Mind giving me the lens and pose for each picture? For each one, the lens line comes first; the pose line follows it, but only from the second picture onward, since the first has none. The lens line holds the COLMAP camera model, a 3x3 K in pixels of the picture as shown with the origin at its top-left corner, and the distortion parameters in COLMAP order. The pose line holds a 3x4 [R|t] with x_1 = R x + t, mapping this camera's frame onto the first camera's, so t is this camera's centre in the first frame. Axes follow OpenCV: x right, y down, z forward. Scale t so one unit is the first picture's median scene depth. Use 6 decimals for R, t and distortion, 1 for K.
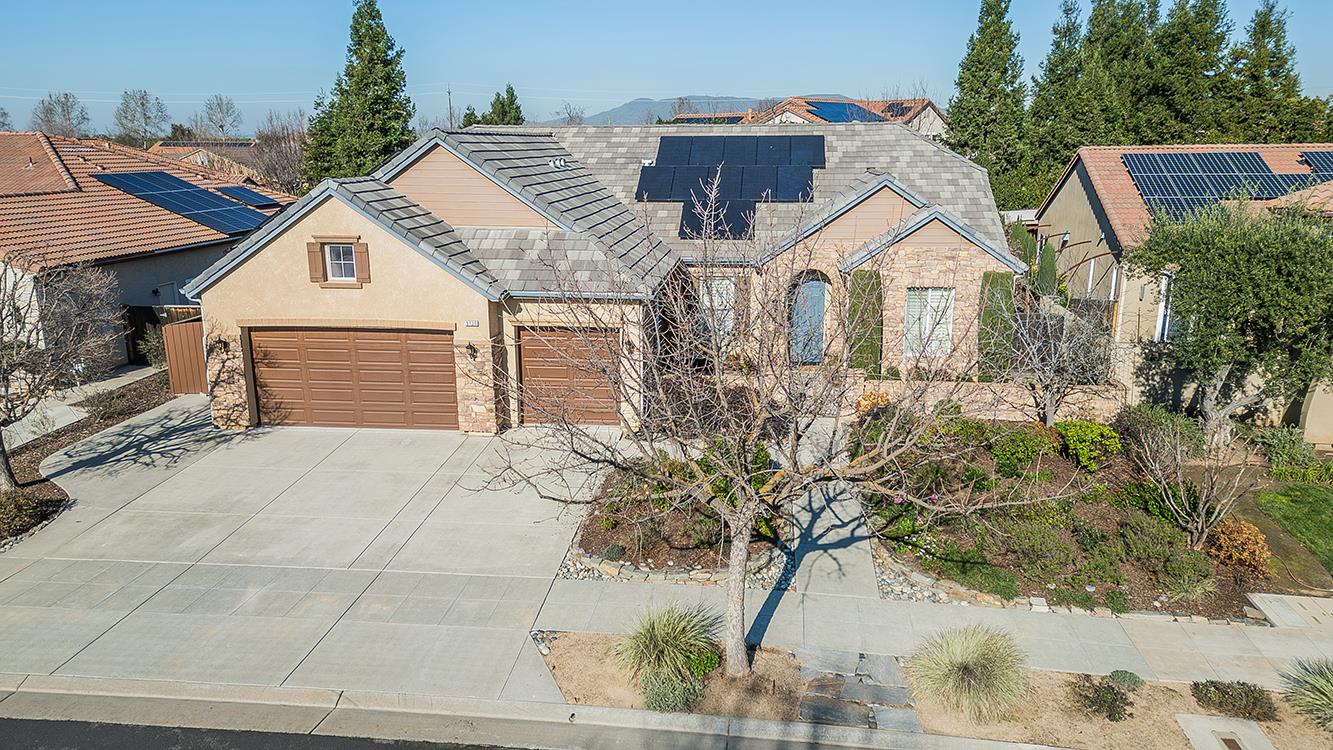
lens RADIAL K [[928.2, 0, 659.5], [0, 928.2, 368.6], [0, 0, 1]] dist [0.084171, -0.056415]
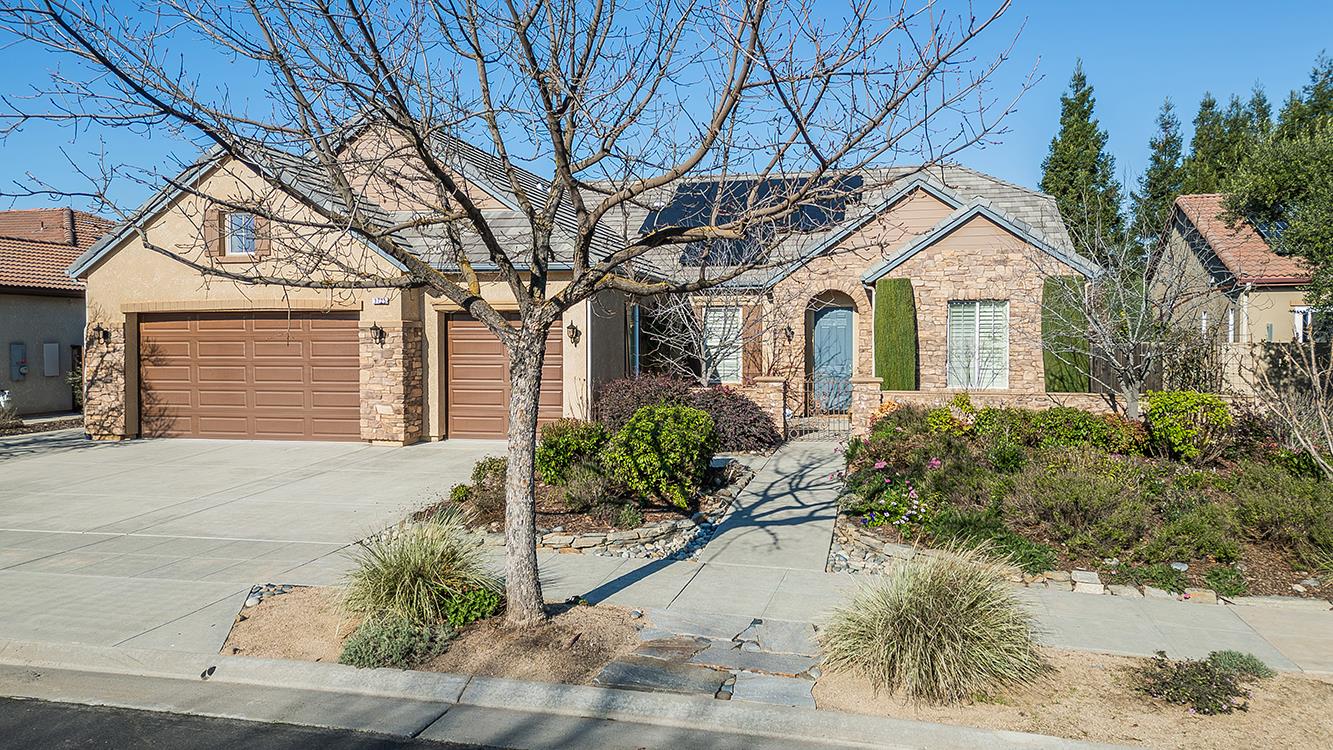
lens RADIAL K [[928.2, 0, 660.6], [0, 928.2, 368.5], [0, 0, 1]] dist [0.084171, -0.056415]
pose [[0.993091, 0.006579, -0.117158, 0.134677], [-0.030382, 0.978795, -0.202576, 0.163520], [0.113341, 0.204736, 0.972233, 0.238182]]
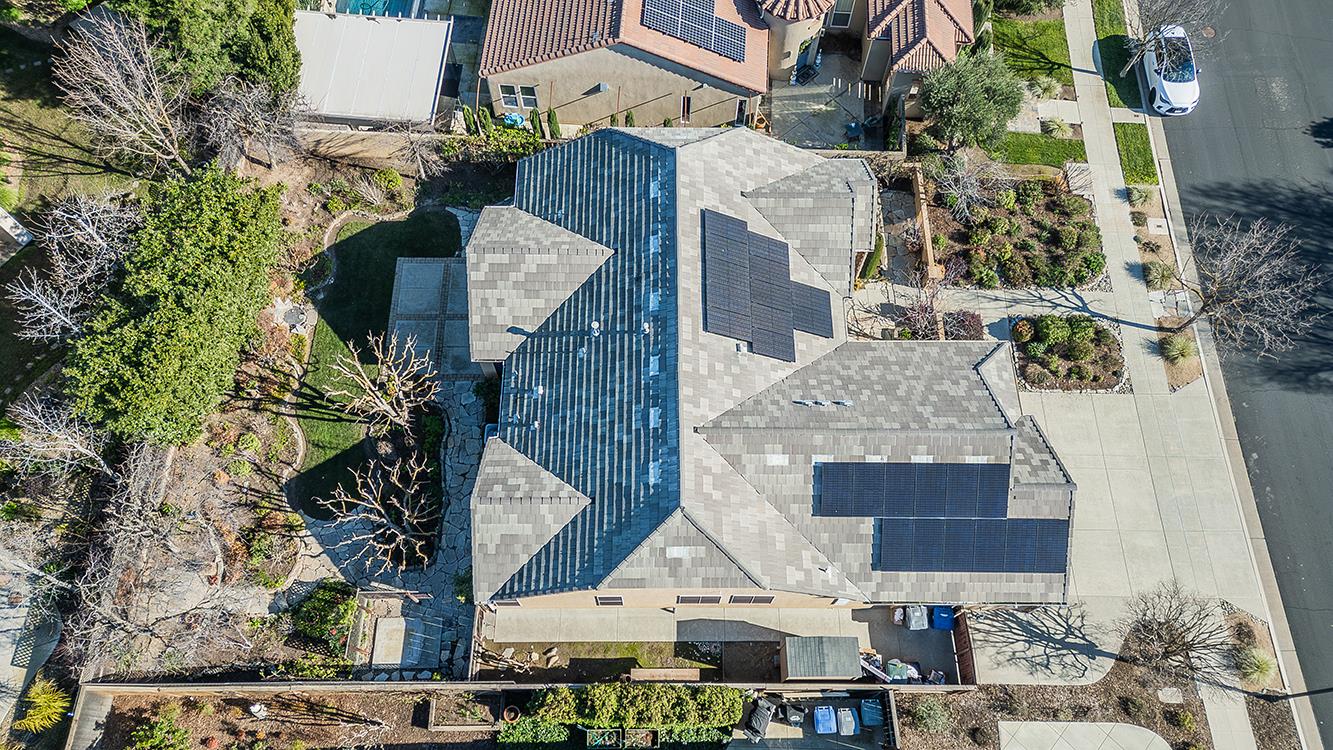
lens RADIAL K [[928.2, 0, 660.4], [0, 928.2, 373.9], [0, 0, 1]] dist [0.084171, -0.056415]
pose [[-0.118019, -0.902529, 0.414142, -0.737193], [0.223234, 0.382268, 0.896682, -1.829249], [-0.967594, 0.198276, 0.156360, 1.340498]]
